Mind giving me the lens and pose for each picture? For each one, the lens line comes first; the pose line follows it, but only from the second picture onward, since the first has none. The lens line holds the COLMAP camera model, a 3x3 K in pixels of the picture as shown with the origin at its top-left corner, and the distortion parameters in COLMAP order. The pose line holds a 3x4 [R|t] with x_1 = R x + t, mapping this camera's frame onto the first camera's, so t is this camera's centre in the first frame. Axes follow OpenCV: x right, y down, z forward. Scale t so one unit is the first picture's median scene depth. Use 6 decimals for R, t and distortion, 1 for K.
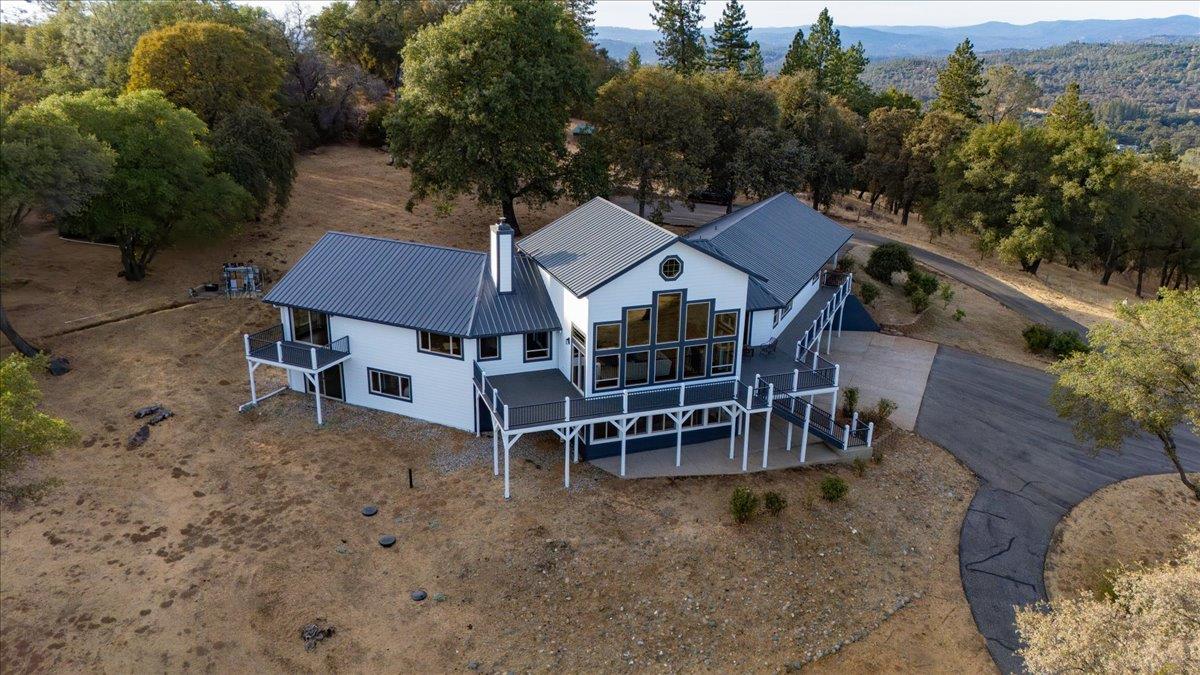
lens RADIAL K [[874.5, 0, 600.0], [0, 874.5, 337.5], [0, 0, 1]] dist [0.060457, -0.042245]
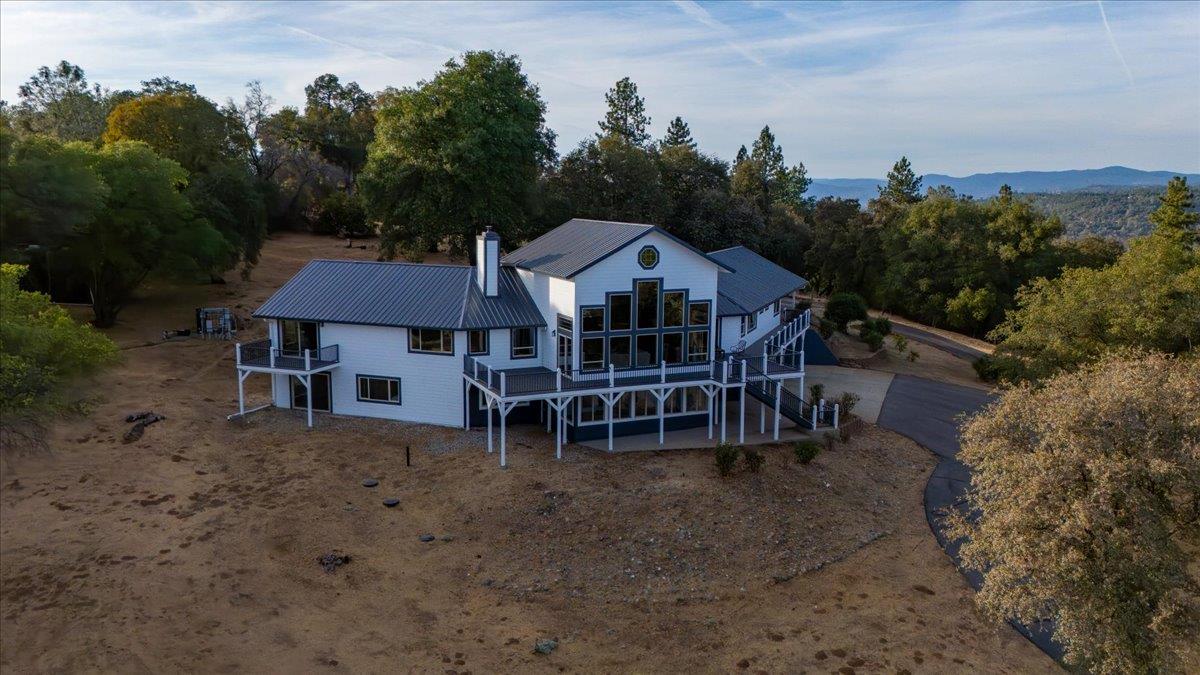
lens RADIAL K [[957.3, 0, 608.9], [0, 957.3, 339.0], [0, 0, 1]] dist [0.056018, -0.016473]
pose [[0.997025, -0.020501, 0.074301, -0.054688], [0.033054, 0.984564, -0.171875, 0.208568], [-0.069630, 0.173820, 0.982313, -0.146995]]
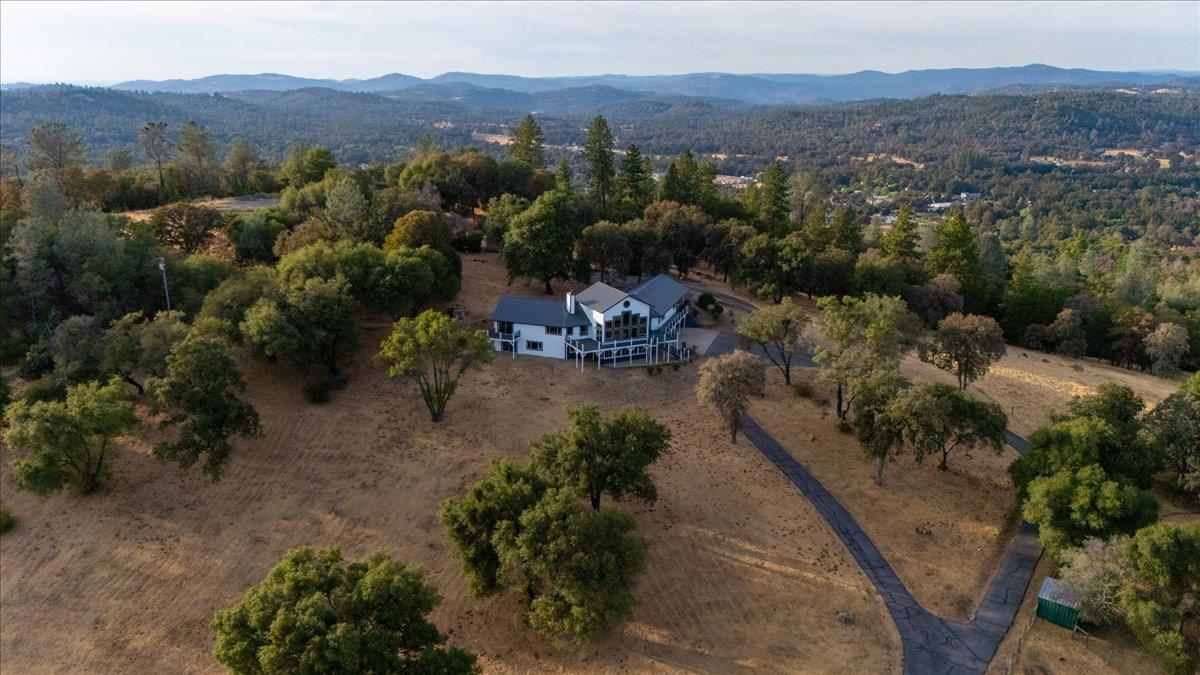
lens RADIAL K [[874.5, 0, 600.0], [0, 874.5, 337.5], [0, 0, 1]] dist [0.060457, -0.042245]
pose [[0.993322, -0.034052, 0.110233, -0.364408], [0.039766, 0.997954, -0.050063, 0.195951], [-0.108303, 0.054112, 0.992644, -2.137724]]
